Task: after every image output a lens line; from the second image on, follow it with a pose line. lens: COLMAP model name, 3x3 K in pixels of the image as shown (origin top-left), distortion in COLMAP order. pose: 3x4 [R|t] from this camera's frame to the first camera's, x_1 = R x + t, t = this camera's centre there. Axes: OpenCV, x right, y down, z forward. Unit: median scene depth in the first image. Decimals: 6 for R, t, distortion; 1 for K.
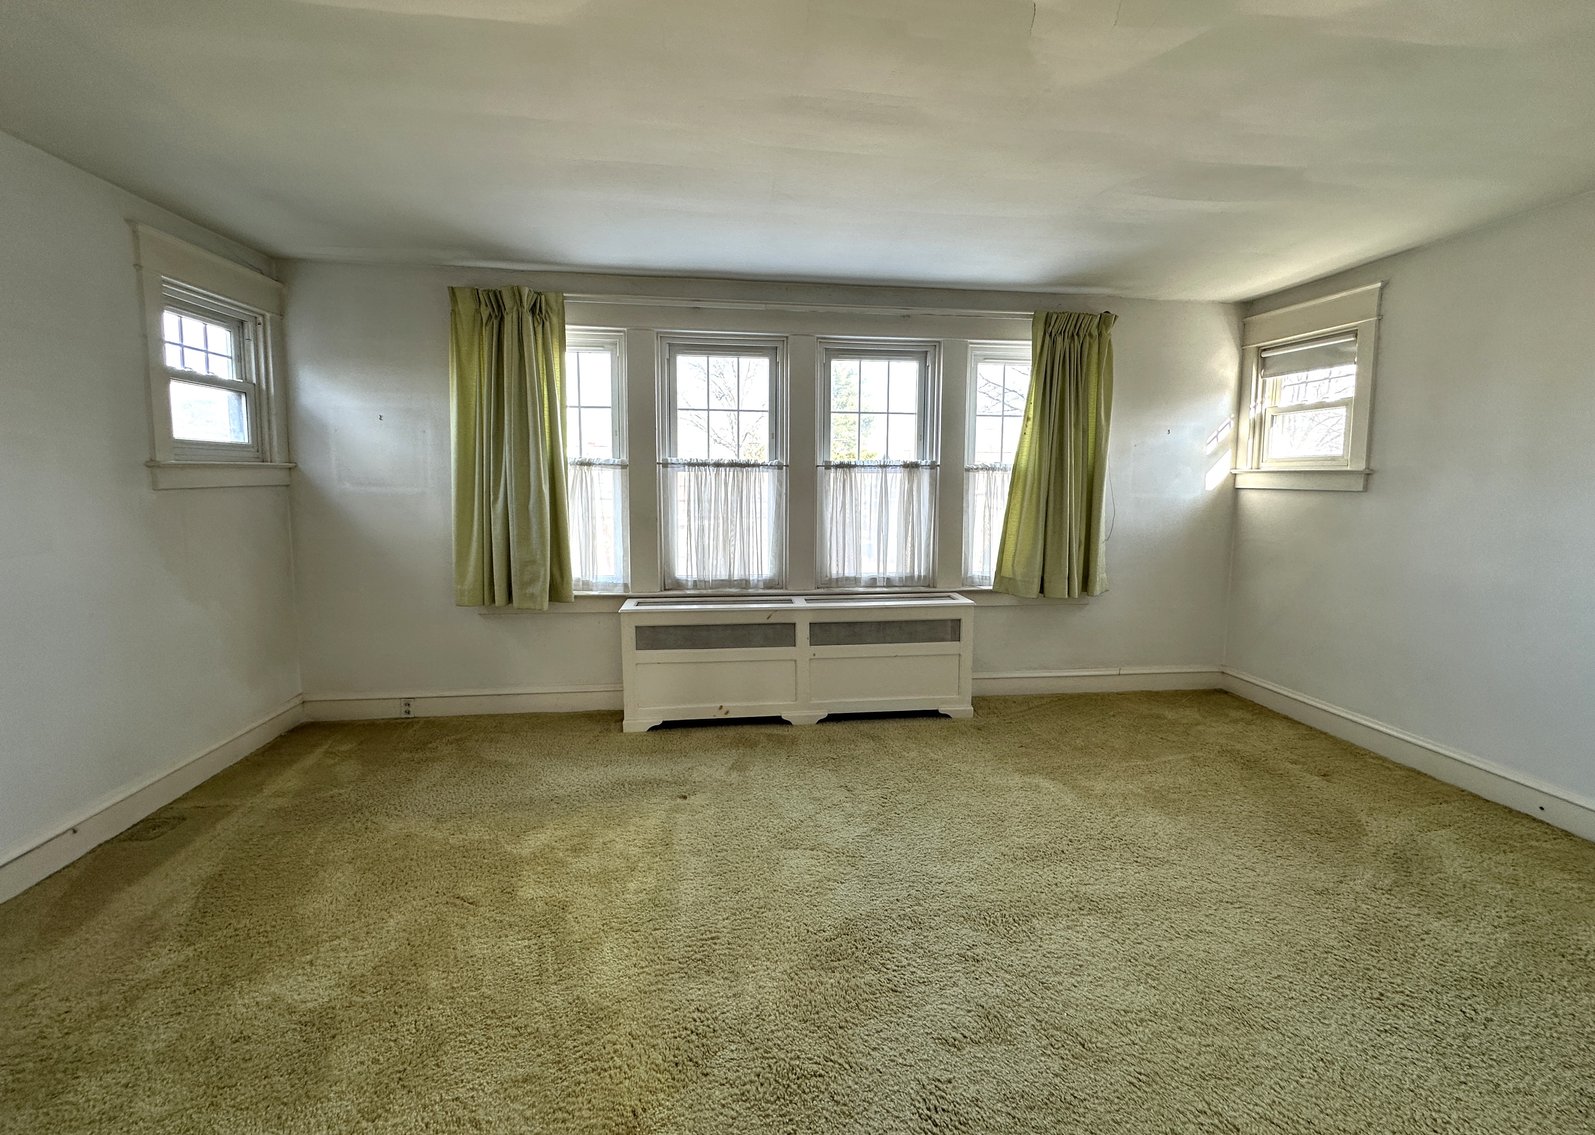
lens RADIAL K [[646.3, 0, 797.5], [0, 646.3, 567.5], [0, 0, 1]] dist [0.001571, -0.000015]
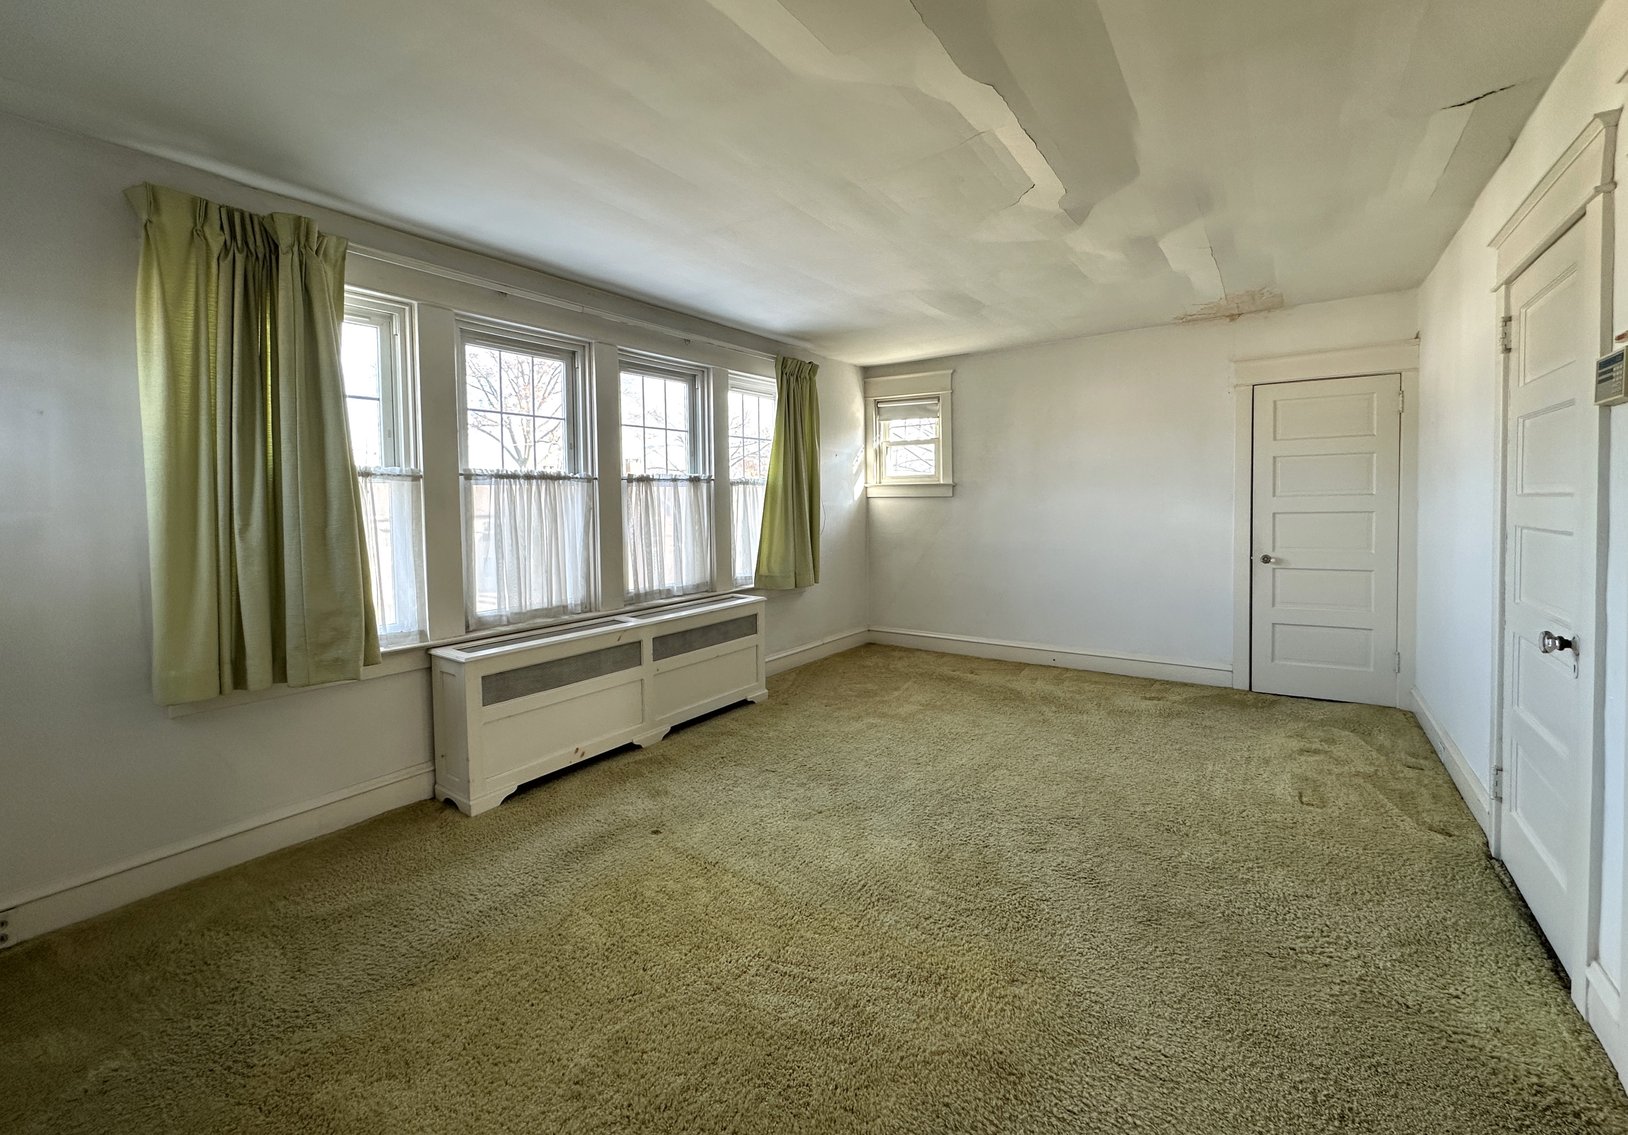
lens RADIAL K [[680.2, 0, 814.0], [0, 680.2, 567.5], [0, 0, 1]] dist [-0.000496, -0.000071]
pose [[0.663714, -0.089739, 0.742584, -0.553080], [0.117892, 0.992919, 0.014620, -0.006650], [-0.738638, 0.077841, 0.669593, 0.115118]]
